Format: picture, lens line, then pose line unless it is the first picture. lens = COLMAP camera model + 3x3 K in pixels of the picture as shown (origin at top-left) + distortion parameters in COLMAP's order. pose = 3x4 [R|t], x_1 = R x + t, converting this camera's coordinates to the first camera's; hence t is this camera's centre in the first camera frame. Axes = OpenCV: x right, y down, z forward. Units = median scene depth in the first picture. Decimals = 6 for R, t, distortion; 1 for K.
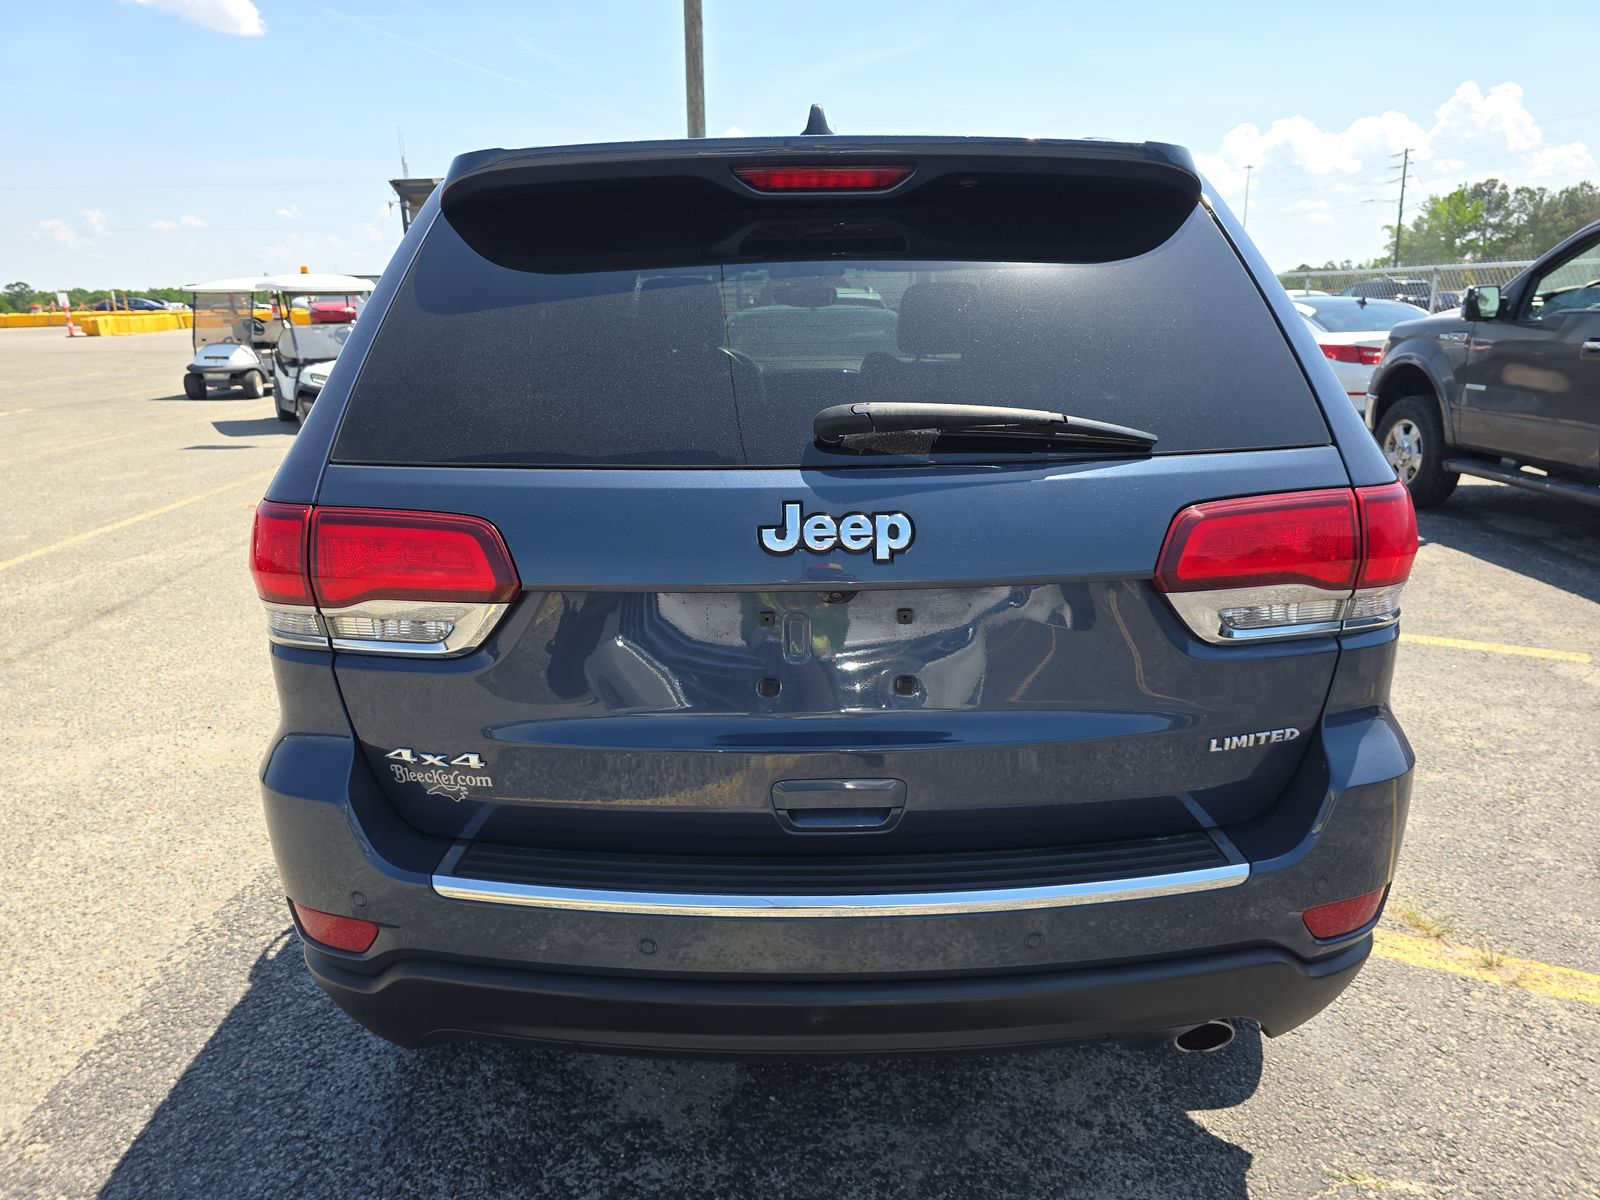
lens RADIAL K [[1094.3, 0, 795.0], [0, 1094.3, 599.8], [0, 0, 1]] dist [0.030096, -0.032199]
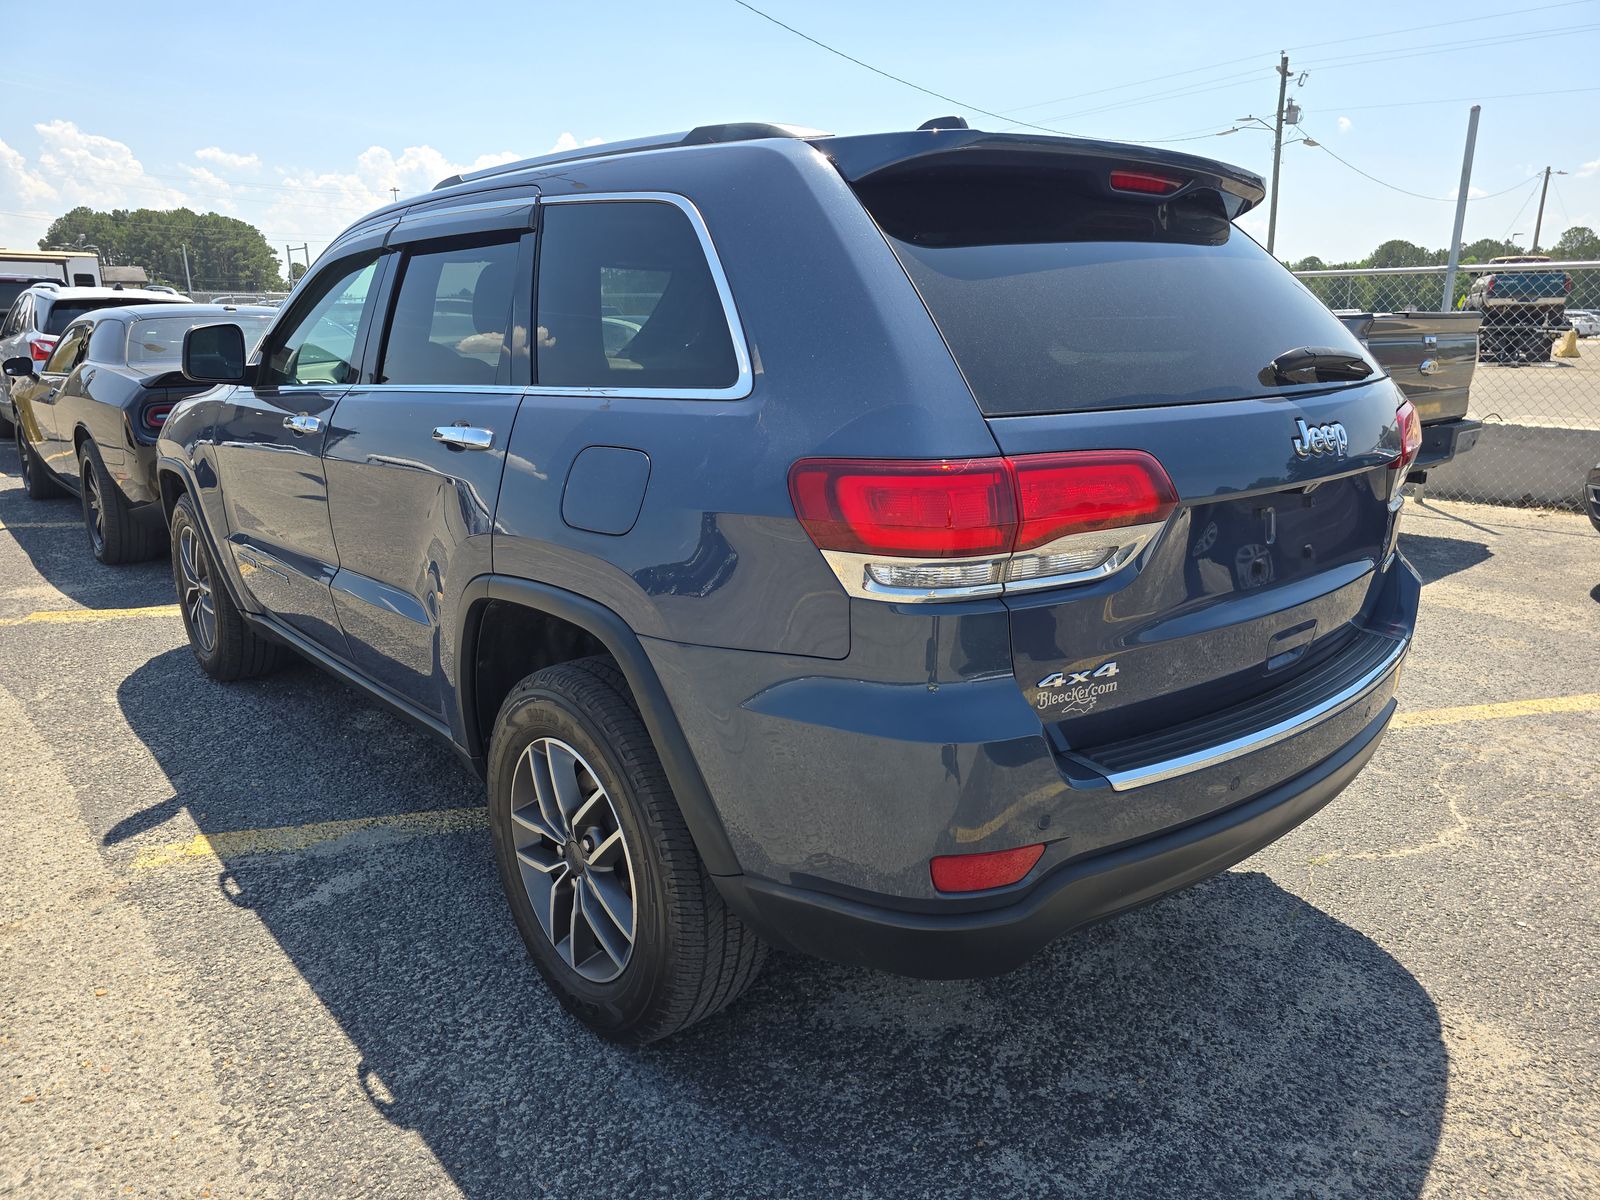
lens RADIAL K [[1094.3, 0, 795.0], [0, 1094.3, 599.8], [0, 0, 1]] dist [0.030096, -0.032199]
pose [[0.763332, -0.156535, 0.626754, -1.237800], [0.167099, 0.985024, 0.042503, -0.027019], [-0.624020, 0.072286, 0.778057, 0.312364]]
